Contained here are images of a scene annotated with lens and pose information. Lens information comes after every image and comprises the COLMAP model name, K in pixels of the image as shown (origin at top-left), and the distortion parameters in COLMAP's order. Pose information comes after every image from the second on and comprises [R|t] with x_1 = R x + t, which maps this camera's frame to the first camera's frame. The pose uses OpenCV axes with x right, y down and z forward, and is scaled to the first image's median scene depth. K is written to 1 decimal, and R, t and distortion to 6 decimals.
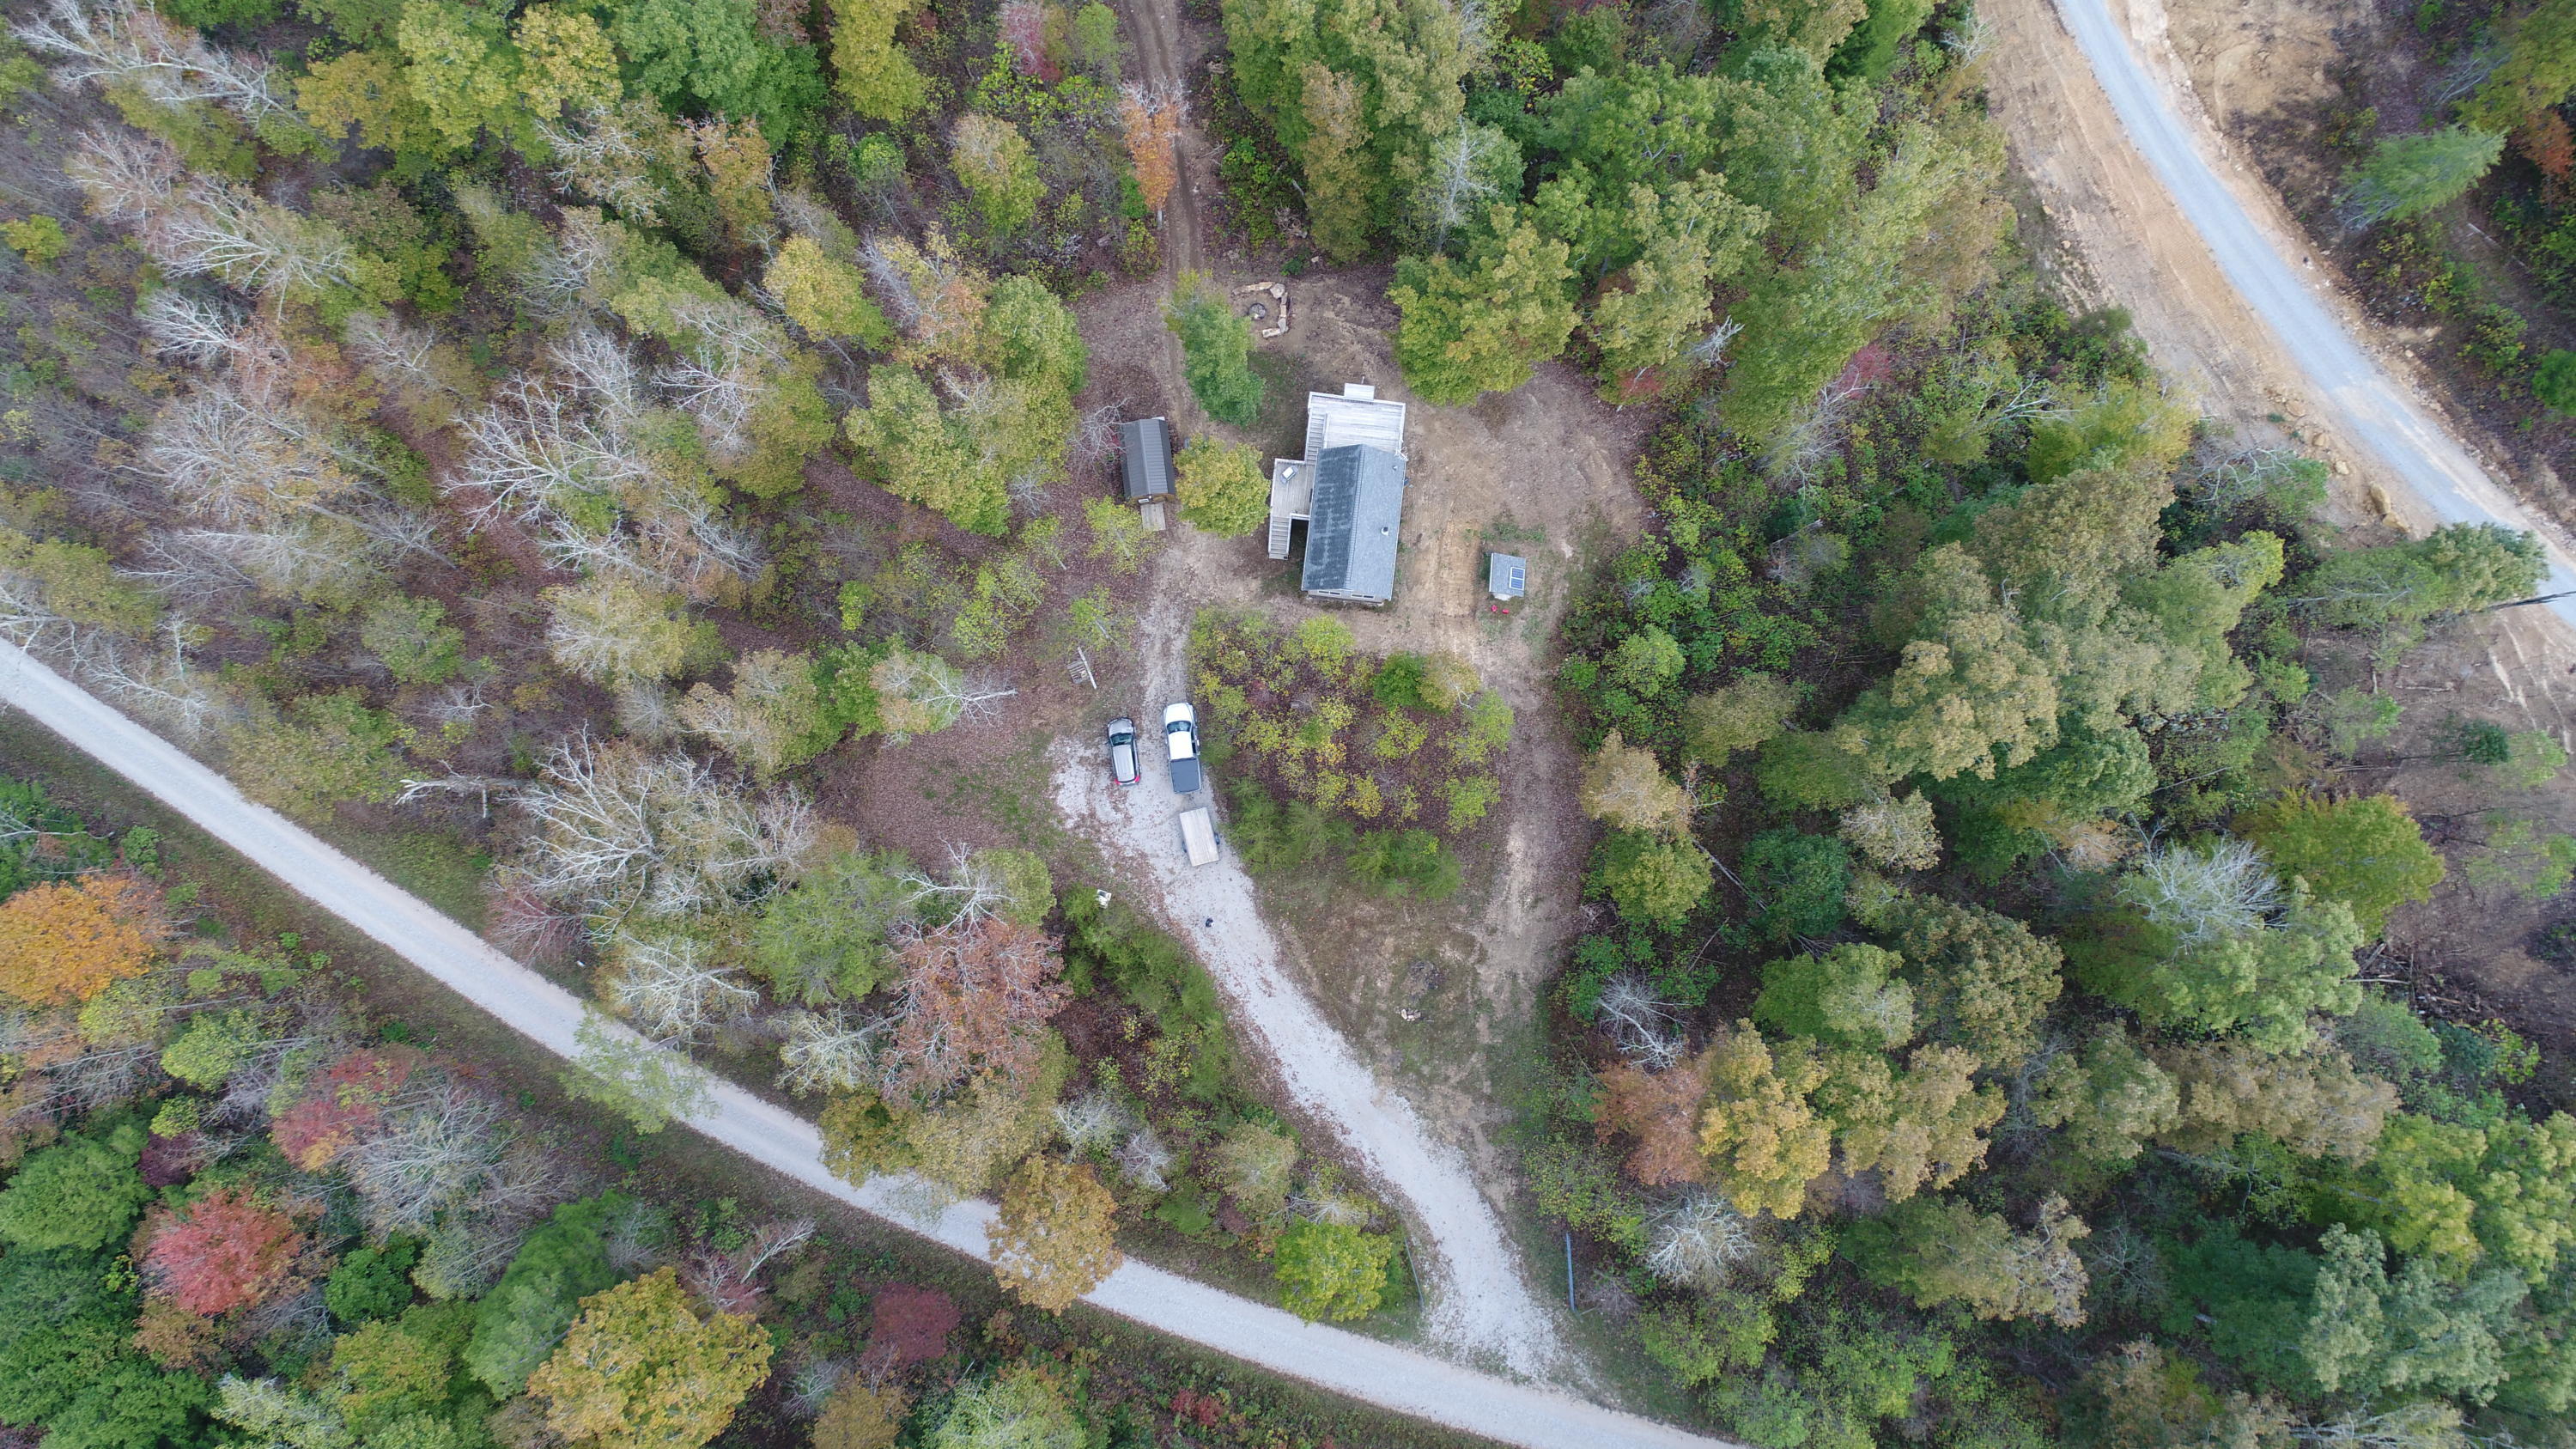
lens RADIAL K [[1731.1, 0, 1282.5], [0, 1731.1, 735.1], [0, 0, 1]] dist [0.002841, -0.004222]
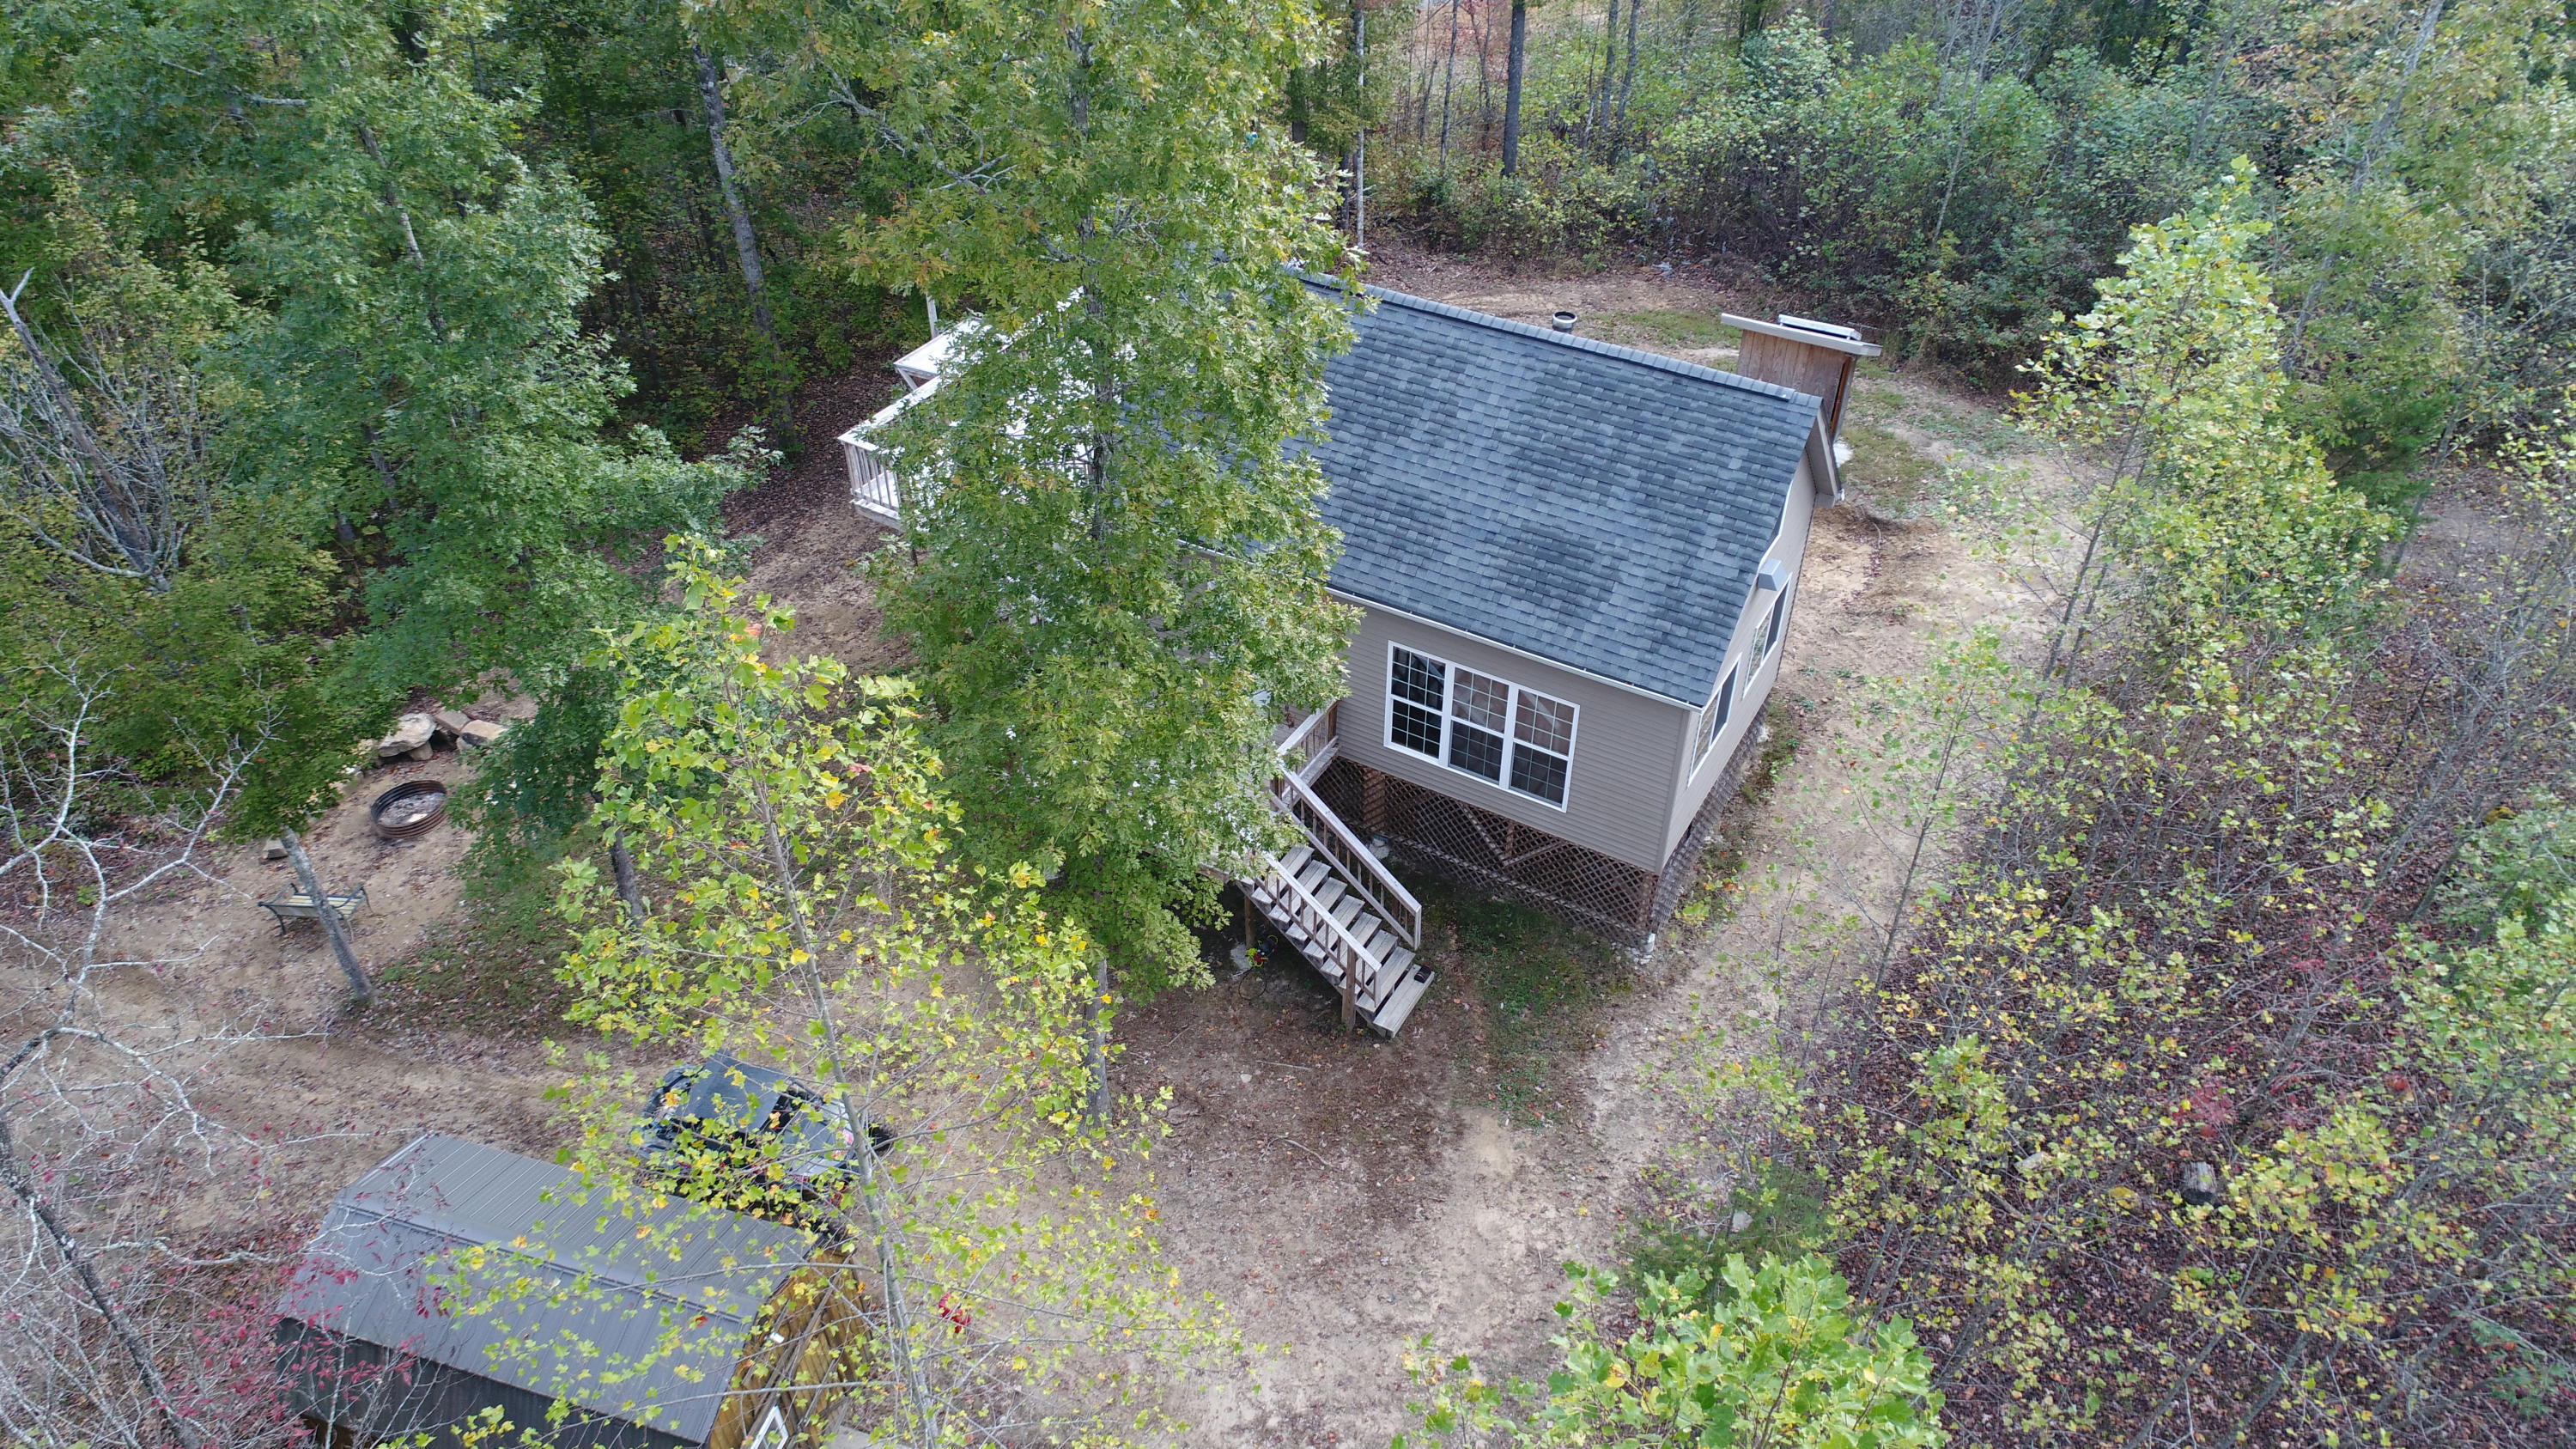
lens RADIAL K [[1731.1, 0, 1291.2], [0, 1731.1, 723.1], [0, 0, 1]] dist [0.002841, -0.004222]
pose [[0.407539, -0.575243, 0.709230, -0.139639], [0.910436, 0.316193, -0.266698, -0.073724], [-0.070837, 0.754398, 0.652583, 0.875683]]
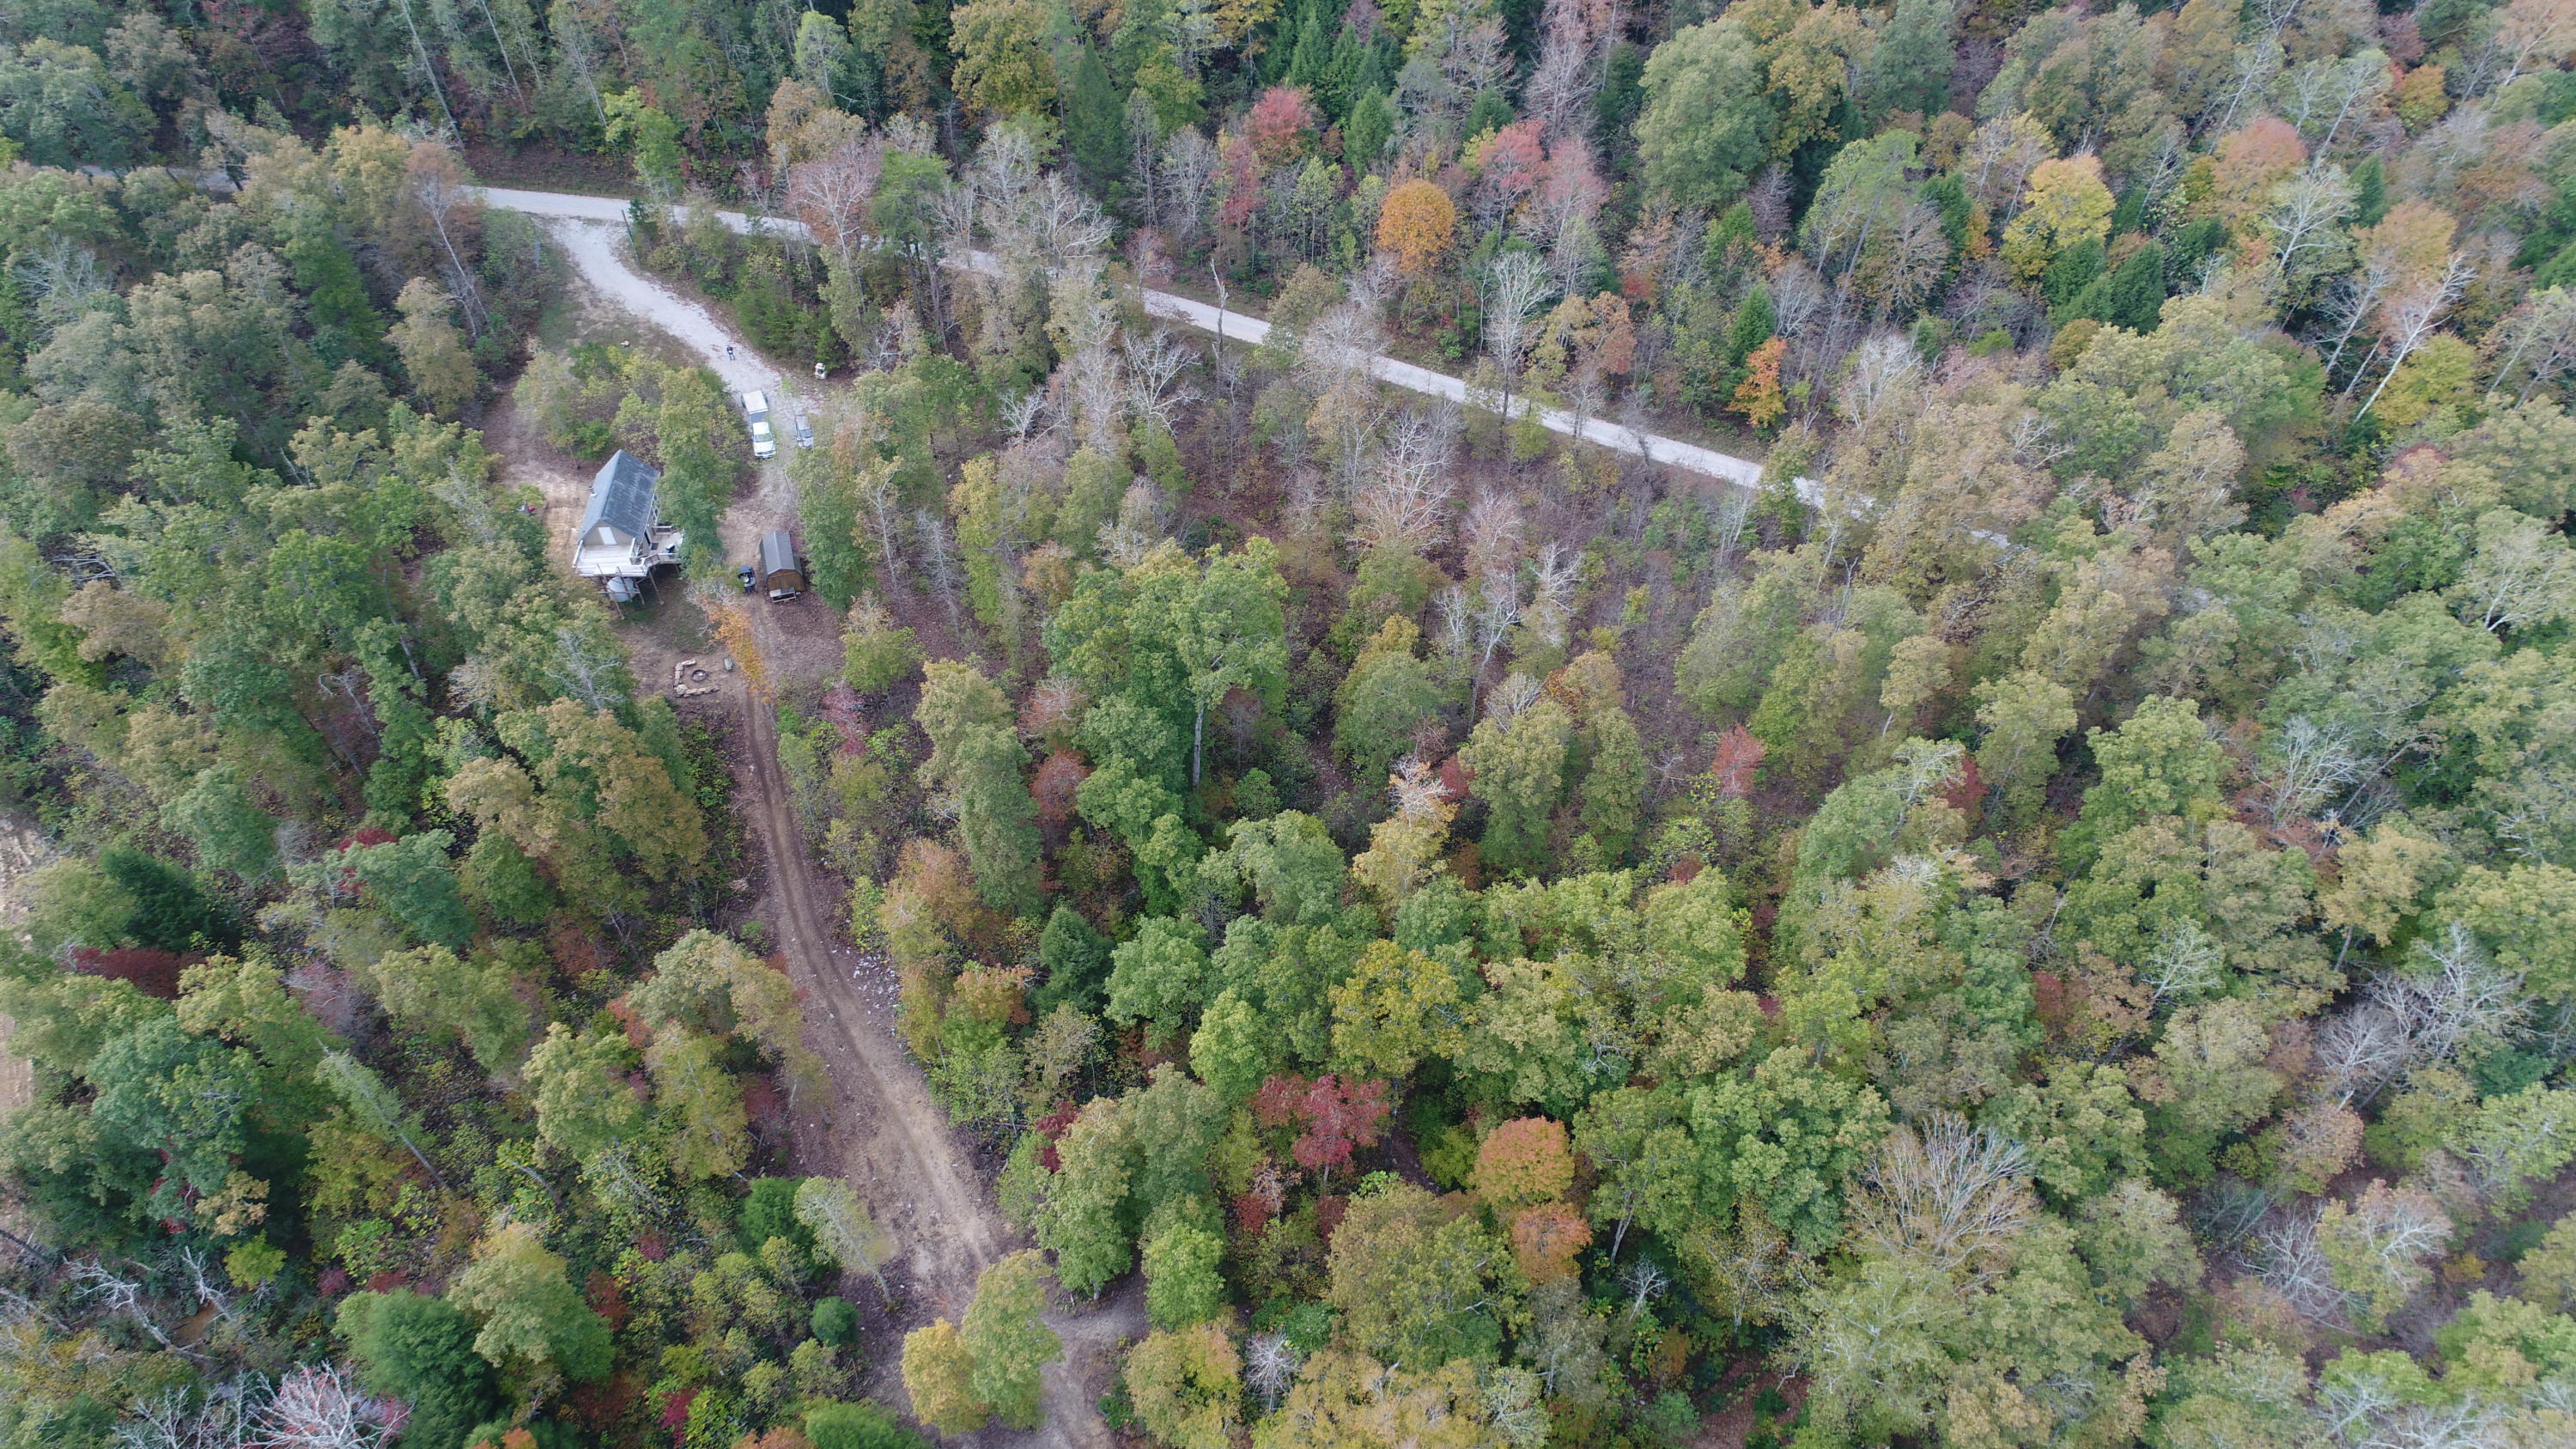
lens RADIAL K [[1731.1, 0, 1273.3], [0, 1731.1, 731.0], [0, 0, 1]] dist [0.002841, -0.004222]
pose [[-0.988227, 0.127205, -0.085008, -0.342327], [-0.150963, -0.720472, 0.676853, -1.285388], [0.024853, 0.681717, 0.731193, 0.105457]]
